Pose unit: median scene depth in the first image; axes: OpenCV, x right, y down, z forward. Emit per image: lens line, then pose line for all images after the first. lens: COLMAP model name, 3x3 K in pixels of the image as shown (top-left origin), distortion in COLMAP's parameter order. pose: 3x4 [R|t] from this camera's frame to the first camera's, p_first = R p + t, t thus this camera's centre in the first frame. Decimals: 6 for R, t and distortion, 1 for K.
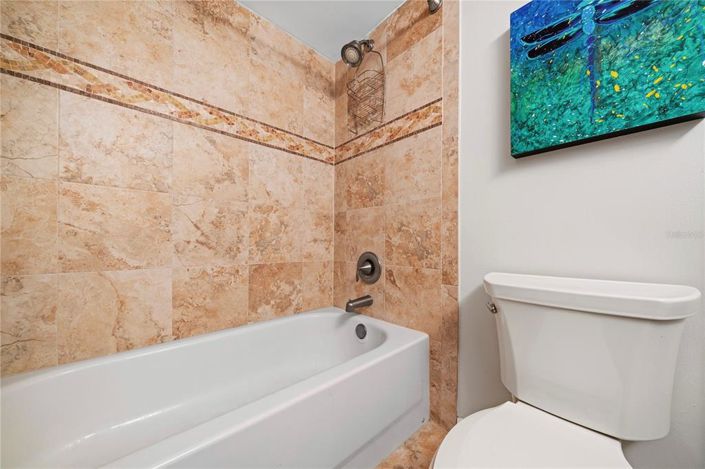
lens RADIAL K [[241.8, 0, 353.6], [0, 241.8, 241.7], [0, 0, 1]] dist [-0.009507, 0.001473]
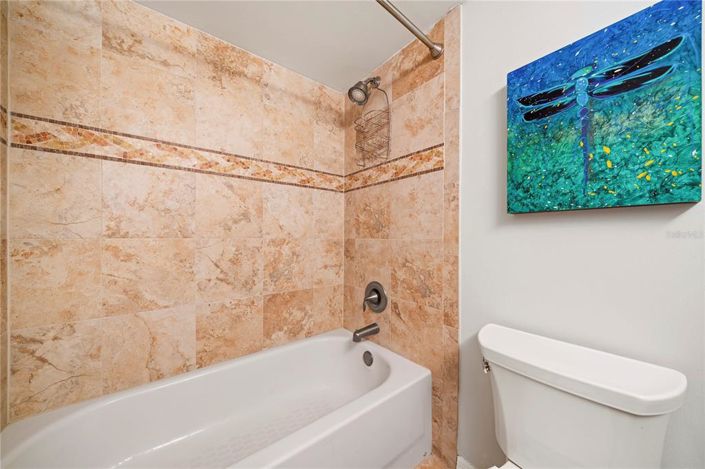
lens RADIAL K [[241.8, 0, 353.3], [0, 241.8, 235.2], [0, 0, 1]] dist [-0.009507, 0.001473]
pose [[0.997076, -0.001875, -0.076397, 0.064029], [0.002164, 0.999991, 0.003700, -0.220447], [0.076389, -0.003855, 0.997071, -0.059021]]
